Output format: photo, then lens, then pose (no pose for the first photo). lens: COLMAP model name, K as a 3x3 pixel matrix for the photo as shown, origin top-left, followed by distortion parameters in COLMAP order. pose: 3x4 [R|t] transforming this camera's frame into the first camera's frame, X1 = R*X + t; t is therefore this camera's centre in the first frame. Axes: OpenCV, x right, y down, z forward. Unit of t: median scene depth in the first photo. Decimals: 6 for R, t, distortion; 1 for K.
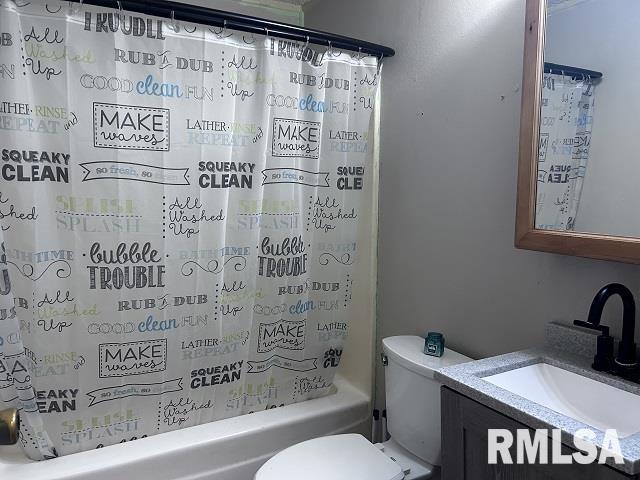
lens RADIAL K [[483.9, 0, 321.2], [0, 483.9, 238.0], [0, 0, 1]] dist [0.043772, -0.057331]
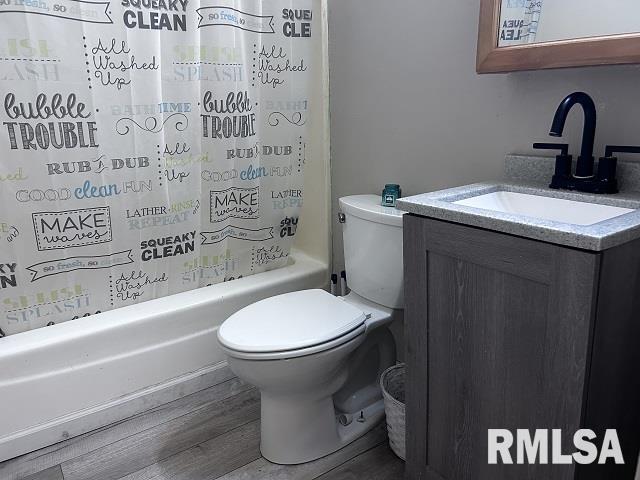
lens RADIAL K [[483.9, 0, 321.1], [0, 483.9, 241.7], [0, 0, 1]] dist [0.043772, -0.057331]
pose [[0.992821, -0.064390, 0.100803, -0.014059], [0.045257, 0.982307, 0.181729, 0.120405], [-0.110721, -0.175862, 0.978168, 0.036821]]
